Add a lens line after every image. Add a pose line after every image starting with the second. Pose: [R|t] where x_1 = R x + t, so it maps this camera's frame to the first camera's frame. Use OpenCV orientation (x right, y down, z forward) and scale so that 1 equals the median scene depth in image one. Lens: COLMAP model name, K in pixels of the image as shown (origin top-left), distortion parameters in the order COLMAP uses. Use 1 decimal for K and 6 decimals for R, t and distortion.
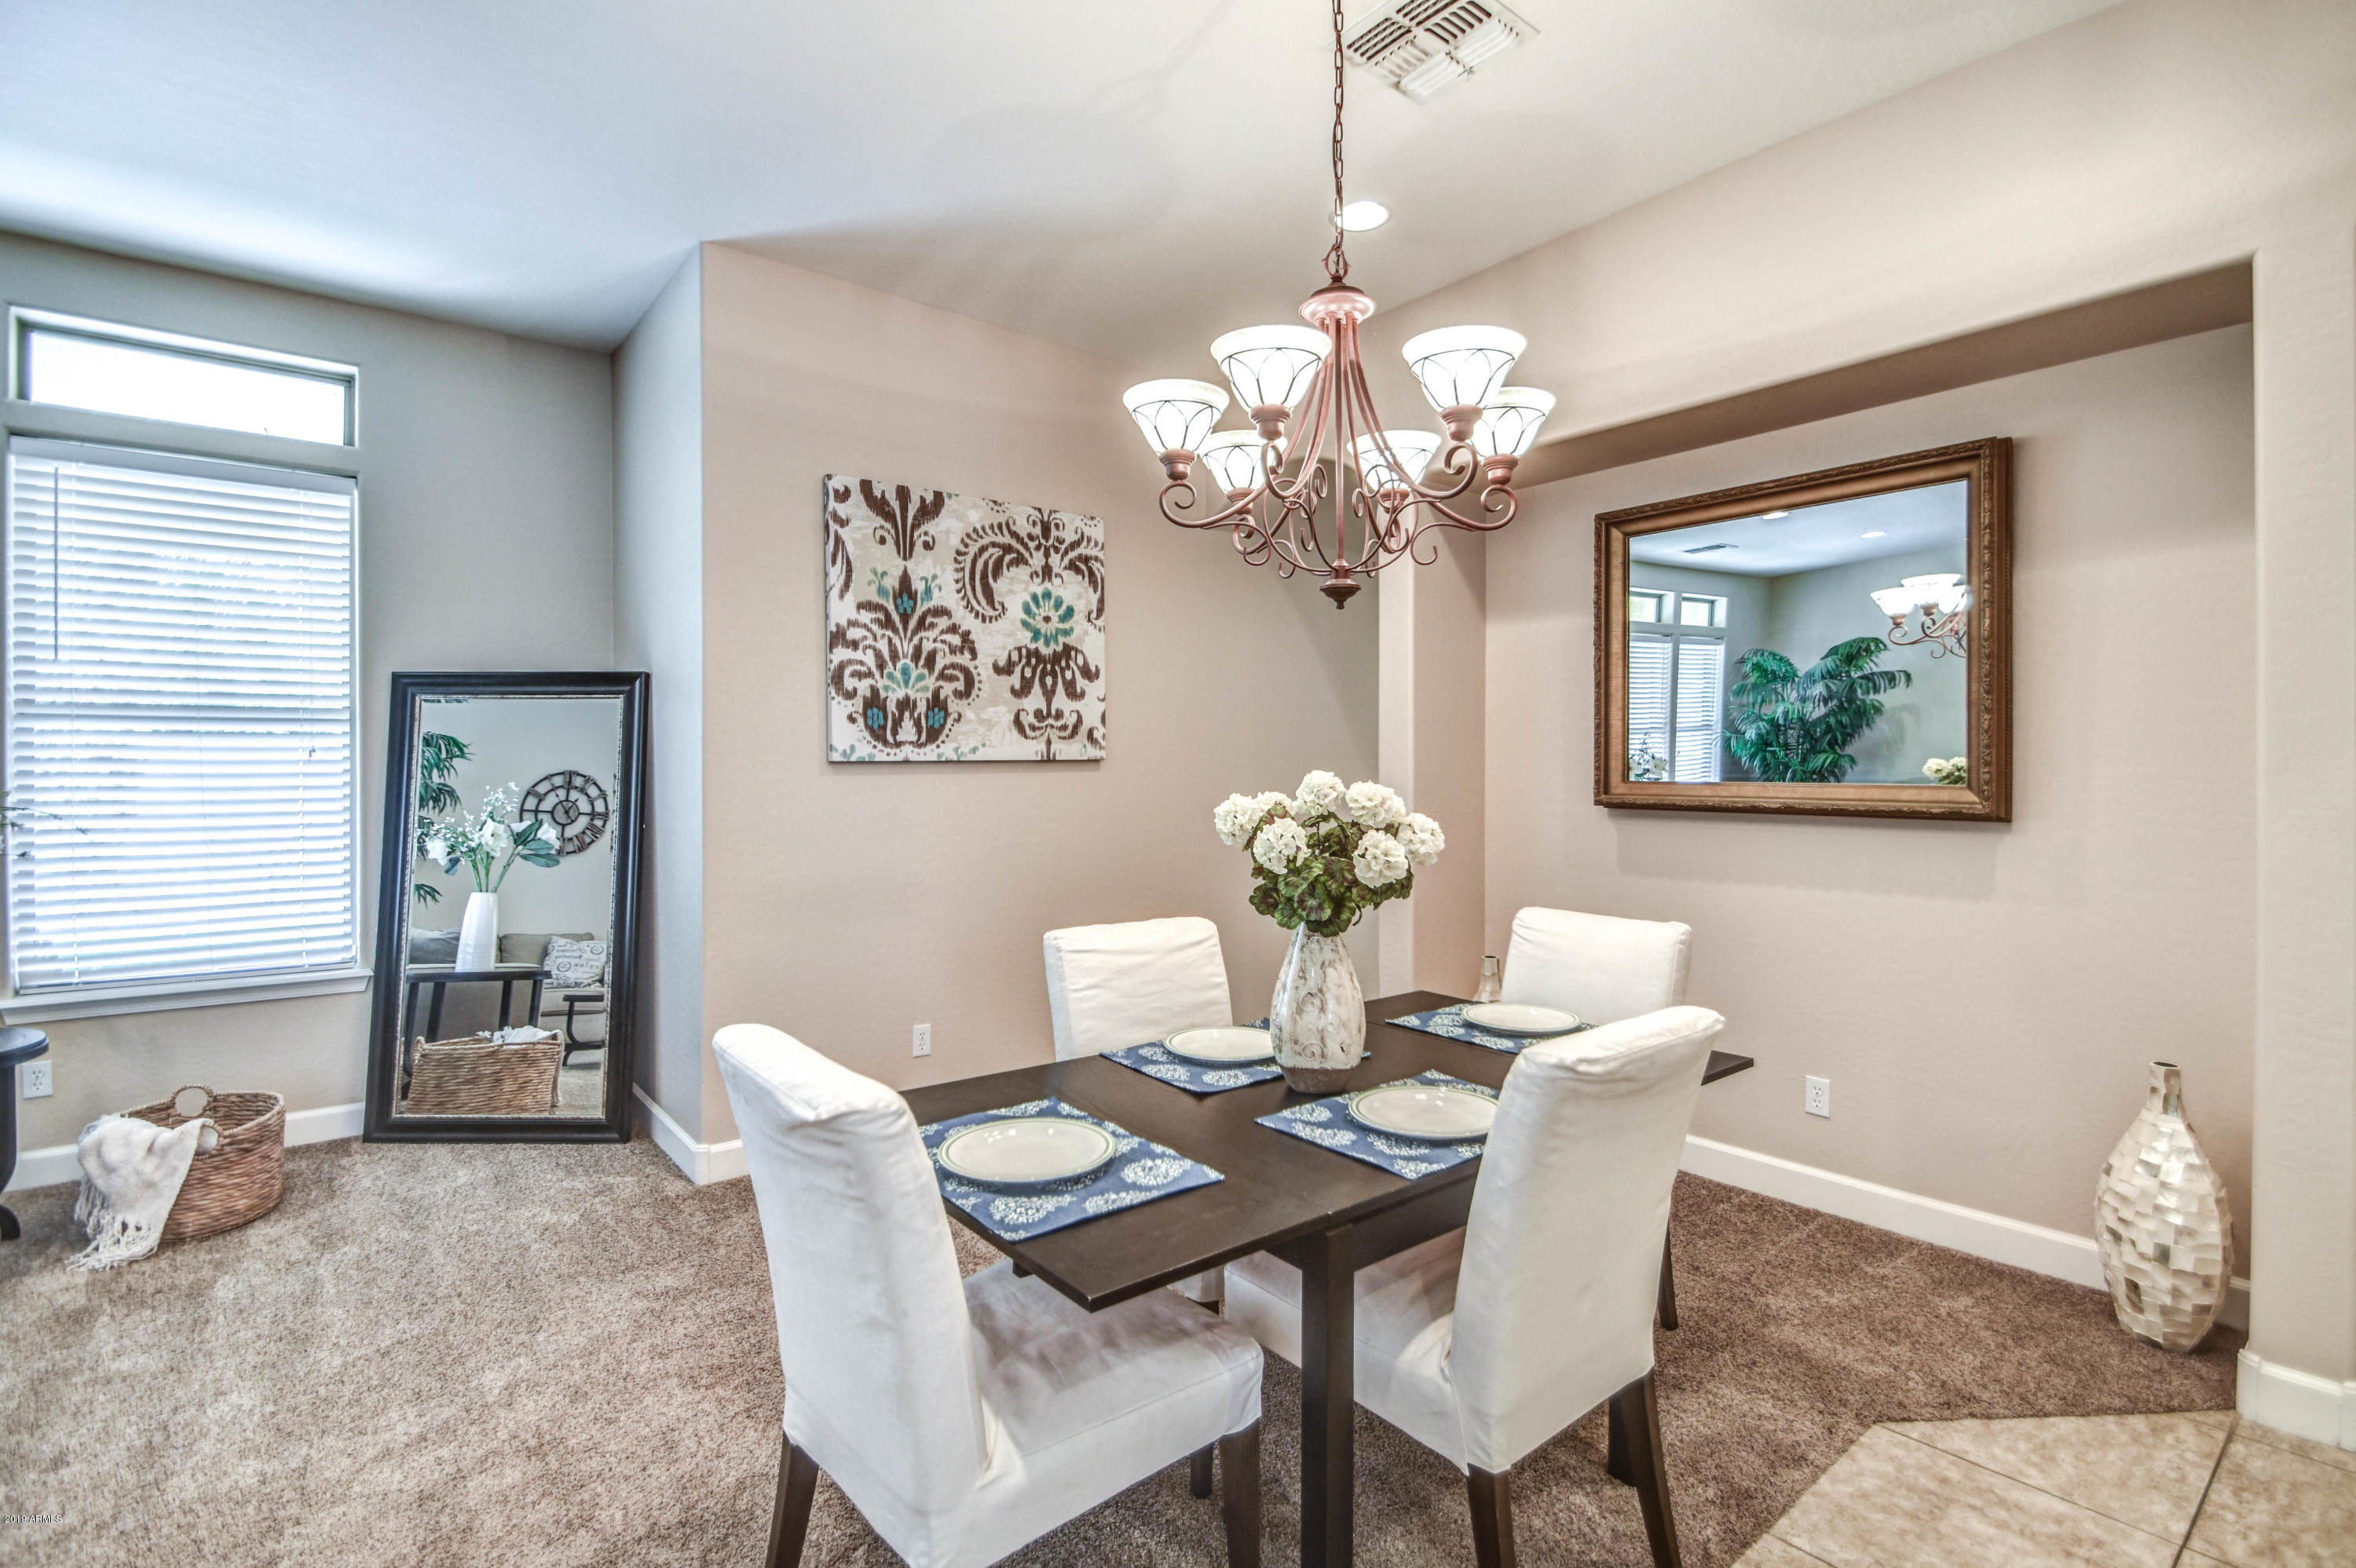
lens RADIAL K [[1100.5, 0, 1214.5], [0, 1100.5, 776.6], [0, 0, 1]] dist [-0.002892, -0.009236]
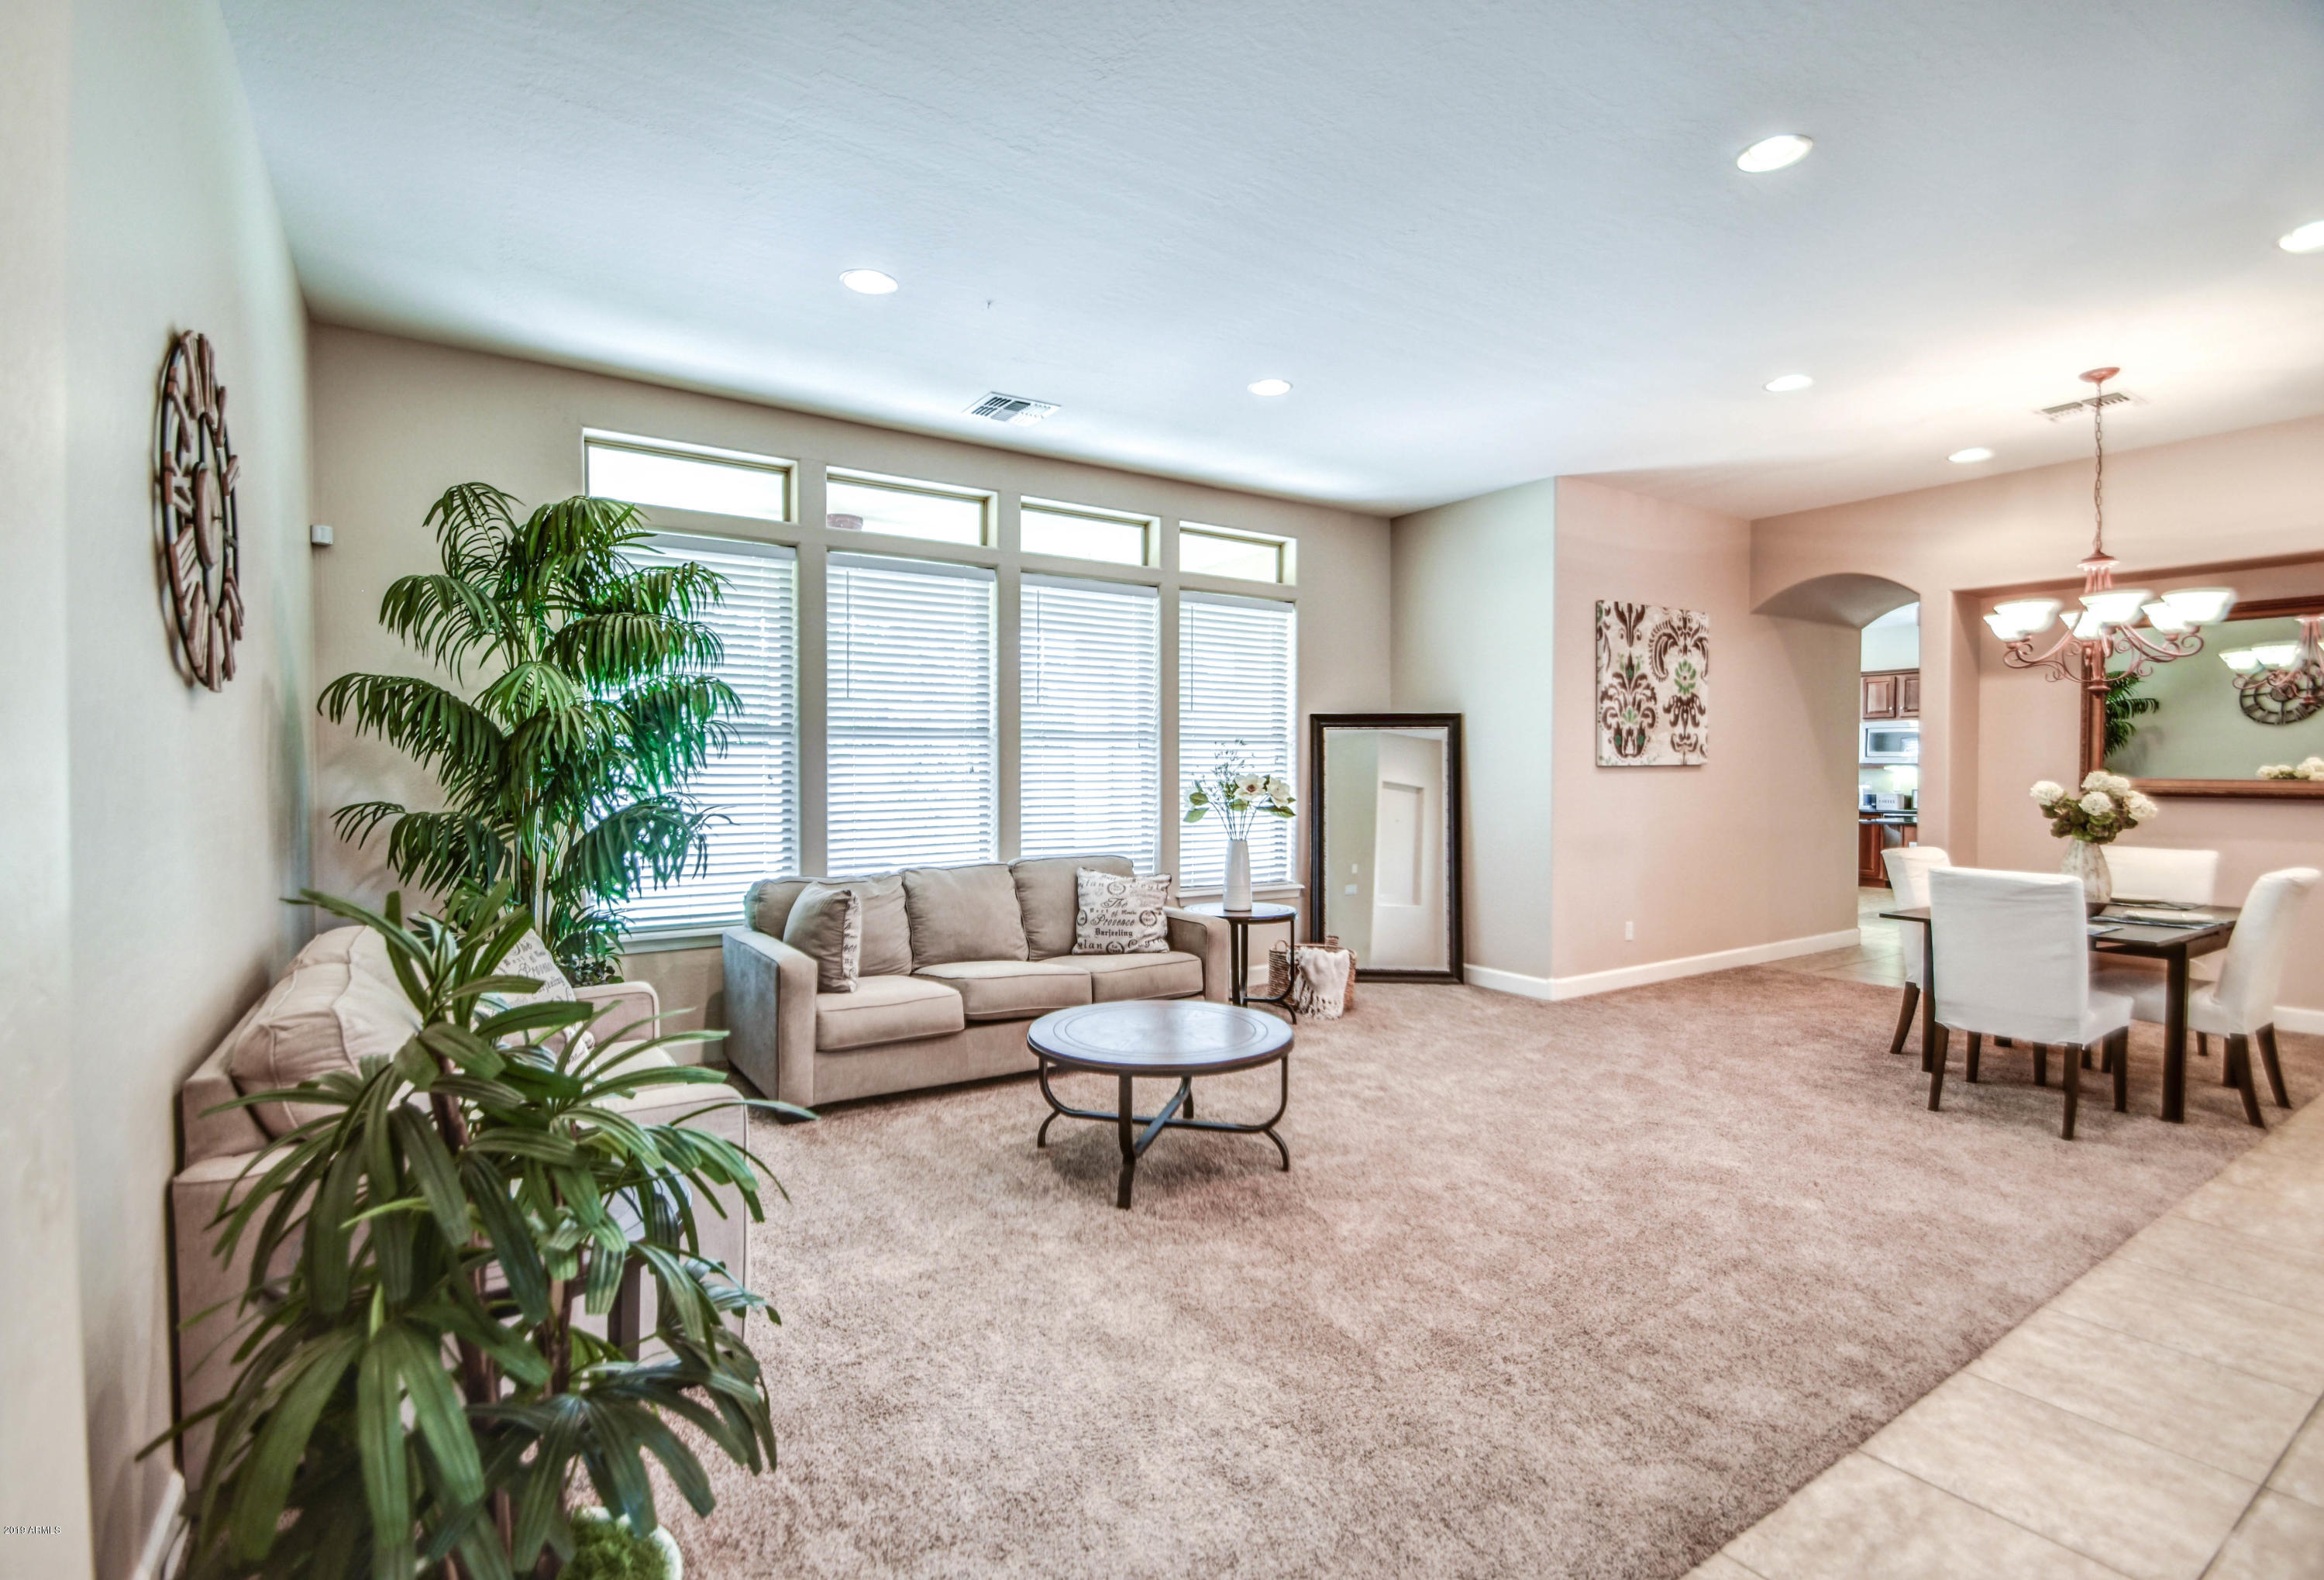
lens RADIAL K [[1080.7, 0, 1139.7], [0, 1080.7, 788.0], [0, 0, 1]] dist [0.012614, -0.019847]
pose [[0.993132, 0.003481, -0.116950, -0.825852], [-0.002277, 0.999943, 0.010424, 0.004719], [0.116979, -0.010086, 0.993083, -0.738368]]
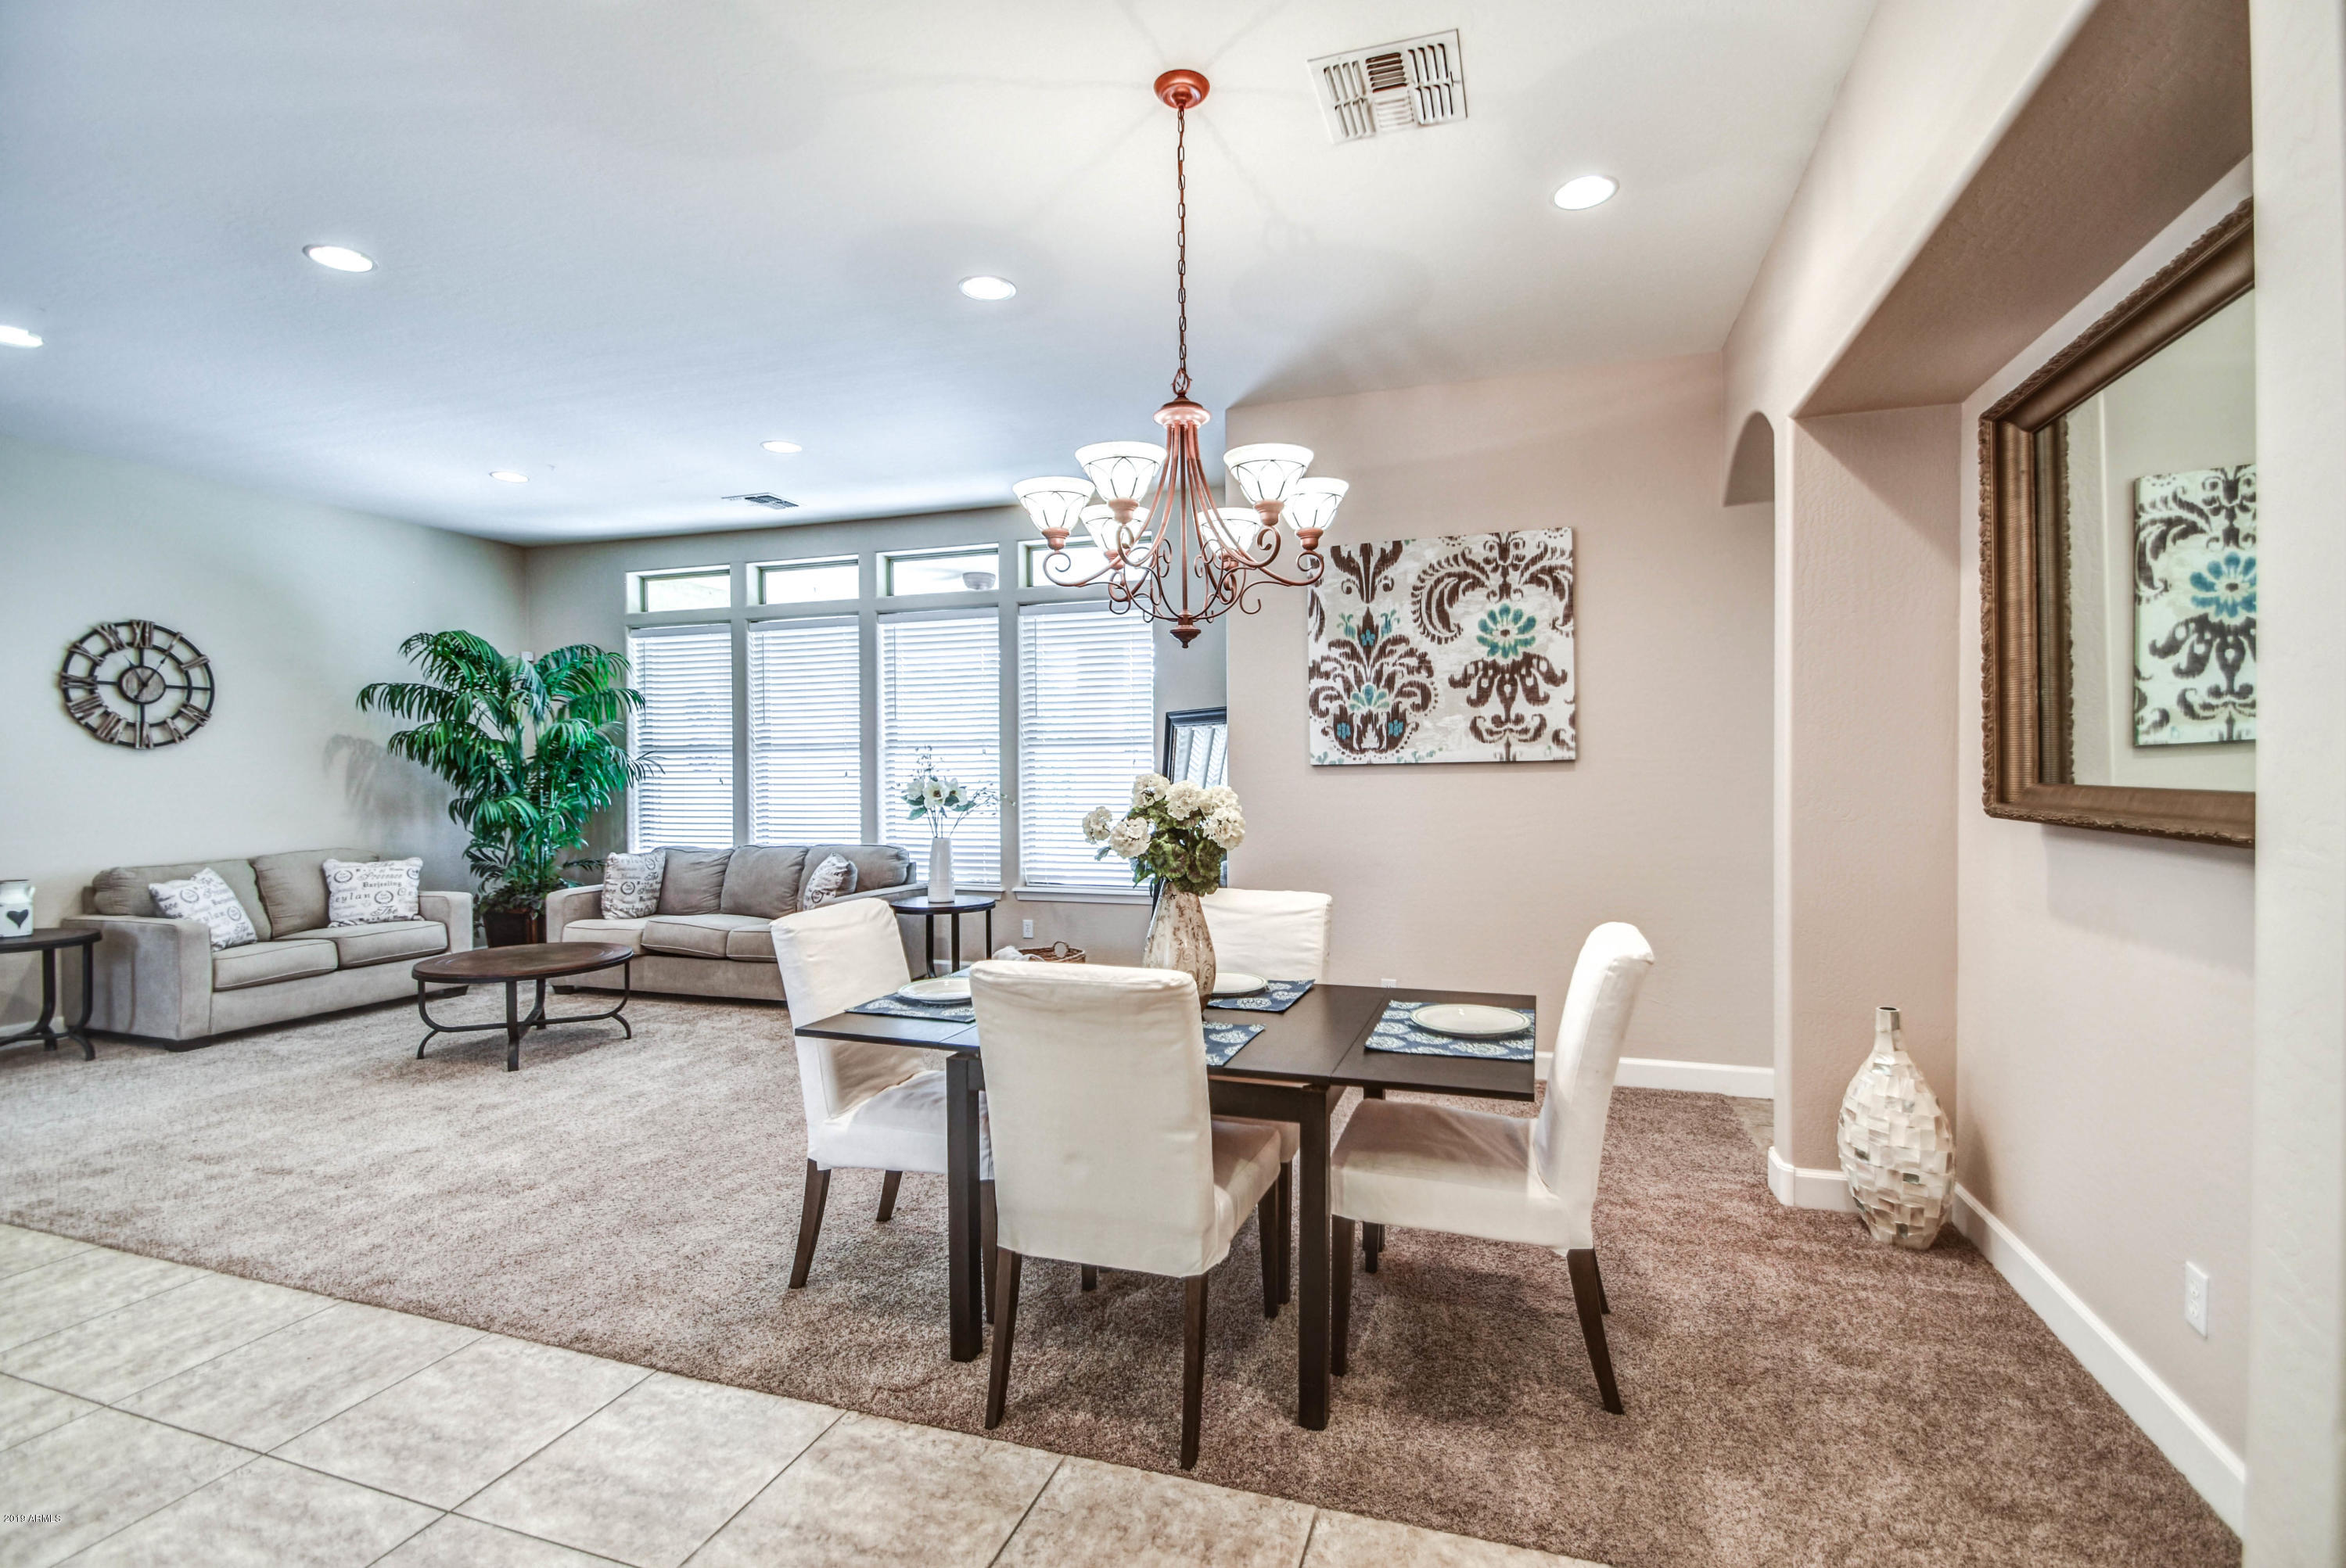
lens RADIAL K [[1072.5, 0, 1170.7], [0, 1072.5, 776.5], [0, 0, 1]] dist [0.012486, -0.016166]
pose [[0.528953, 0.000474, -0.848651, 0.624745], [-0.000267, 1.000000, 0.000392, -0.000331], [0.848651, 0.000019, 0.528953, 0.164847]]
